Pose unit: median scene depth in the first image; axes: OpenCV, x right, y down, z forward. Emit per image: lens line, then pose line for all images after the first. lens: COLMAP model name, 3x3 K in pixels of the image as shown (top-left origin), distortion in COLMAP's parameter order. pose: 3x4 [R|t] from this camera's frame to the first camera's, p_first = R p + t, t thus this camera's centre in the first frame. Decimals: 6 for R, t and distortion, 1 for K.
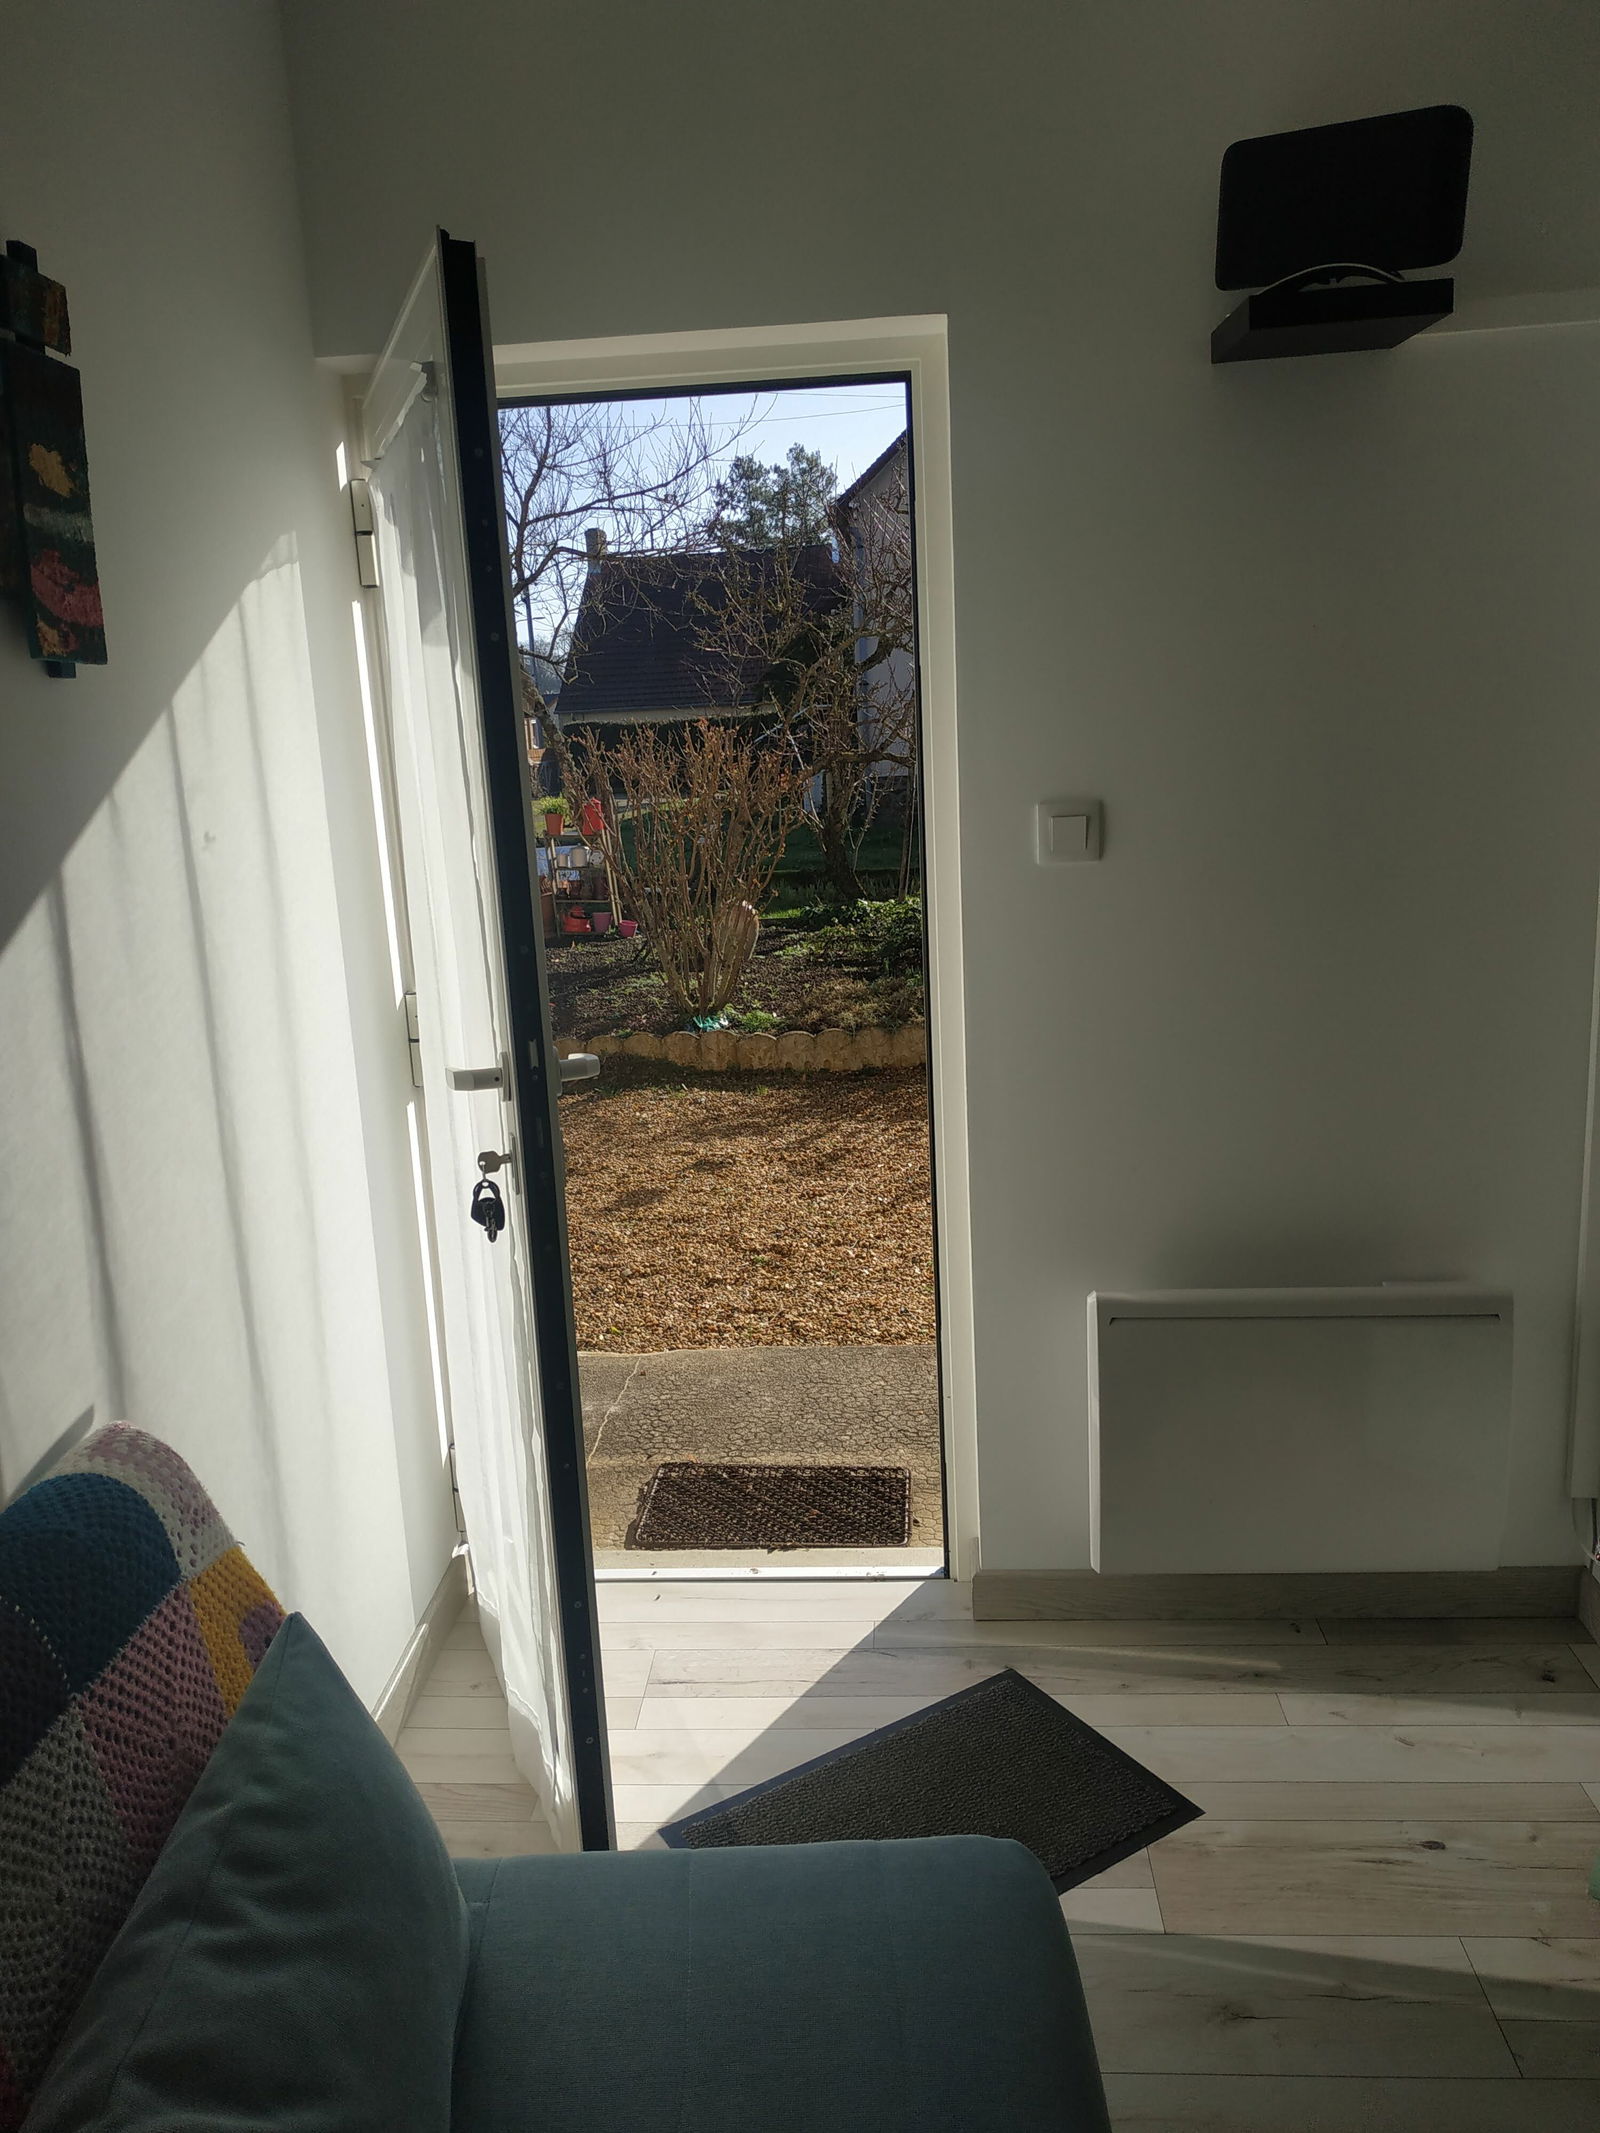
lens RADIAL K [[1547.2, 0, 800.0], [0, 1547.2, 1066.5], [0, 0, 1]] dist [0.122358, -0.232463]
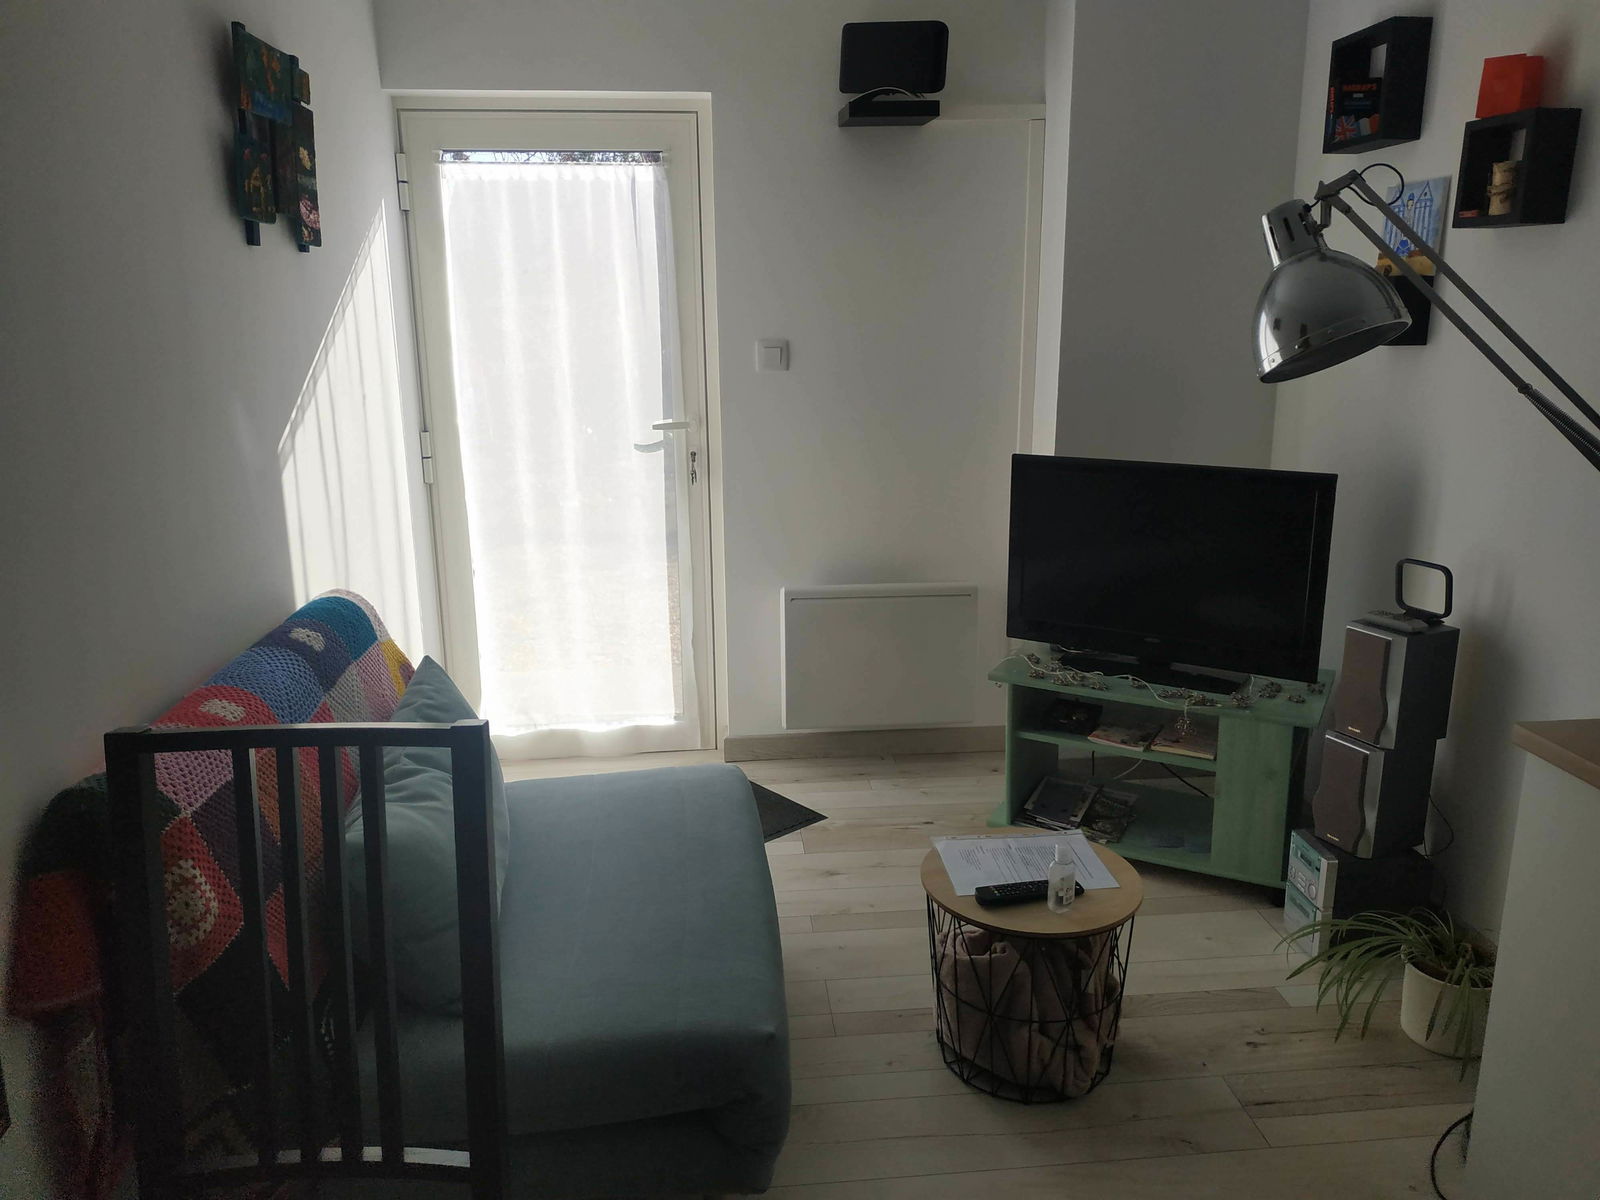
lens RADIAL K [[1160.6, 0, 800.0], [0, 1160.6, 600.0], [0, 0, 1]] dist [0.122358, -0.232463]
pose [[0.987531, 0.005282, 0.157338, -0.030028], [-0.008726, 0.999737, 0.021204, 0.148132], [-0.157185, -0.022313, 0.987317, -0.559329]]
